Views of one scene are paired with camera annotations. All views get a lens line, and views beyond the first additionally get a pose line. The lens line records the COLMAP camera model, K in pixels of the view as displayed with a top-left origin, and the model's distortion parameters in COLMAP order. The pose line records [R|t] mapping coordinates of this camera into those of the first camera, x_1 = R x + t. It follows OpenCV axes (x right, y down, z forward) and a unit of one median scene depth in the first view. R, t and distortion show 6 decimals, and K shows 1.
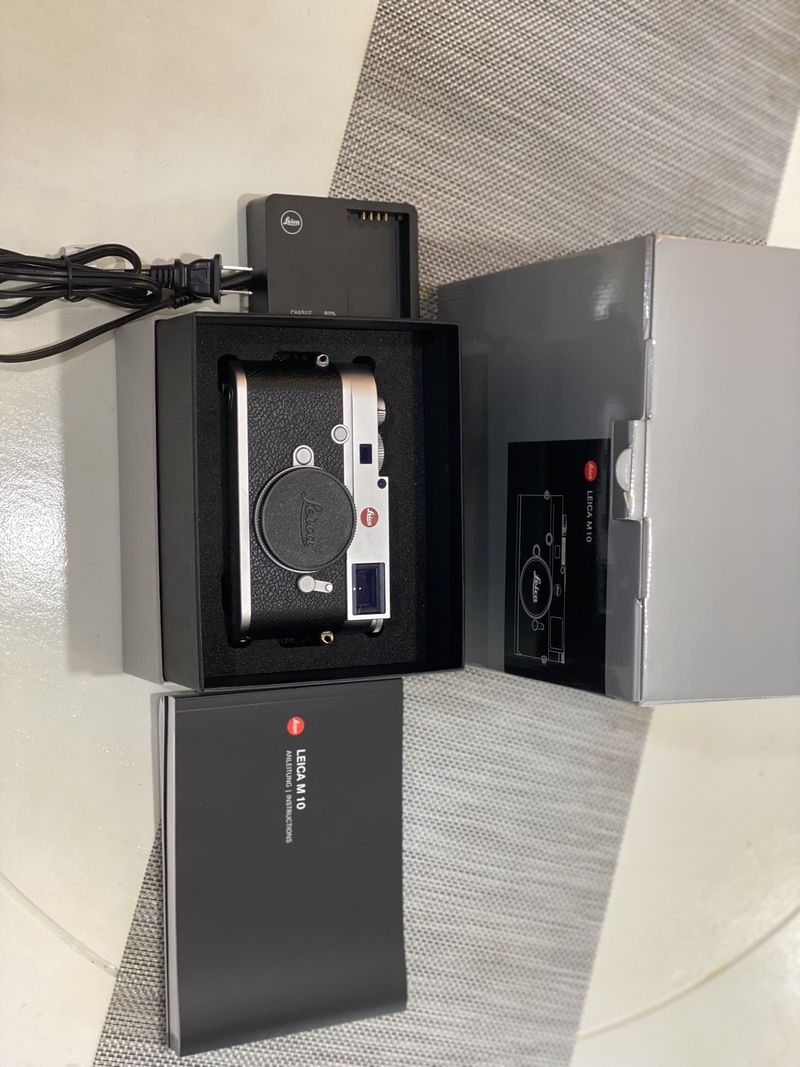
lens RADIAL K [[1629.8, 0, 400.3], [0, 1629.8, 534.9], [0, 0, 1]] dist [0.029631, 0.000000]
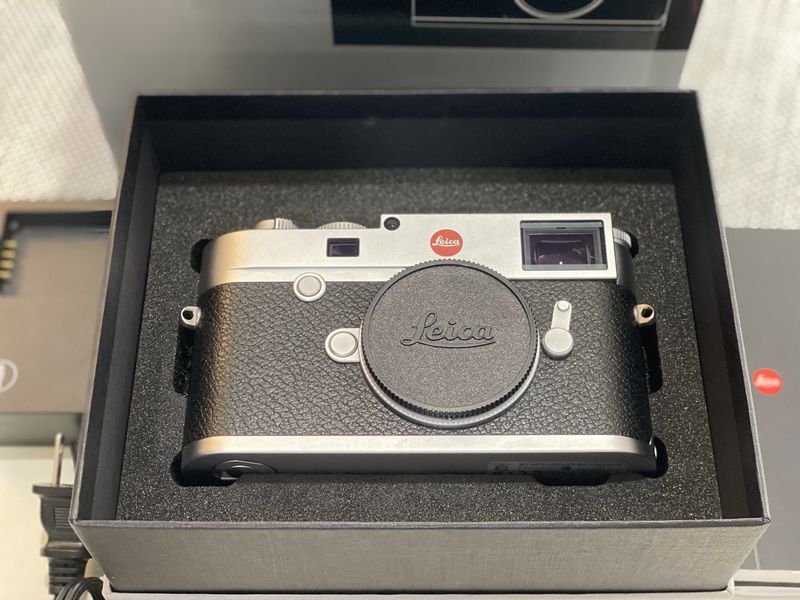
lens RADIAL K [[1222.0, 0, 398.1], [0, 1222.0, 299.6], [0, 0, 1]] dist [0.029631, 0.000000]
pose [[0.010380, -0.997510, 0.069760, -0.073010], [0.998724, 0.006894, -0.050030, -0.005892], [0.049424, 0.070190, 0.996308, 0.546115]]
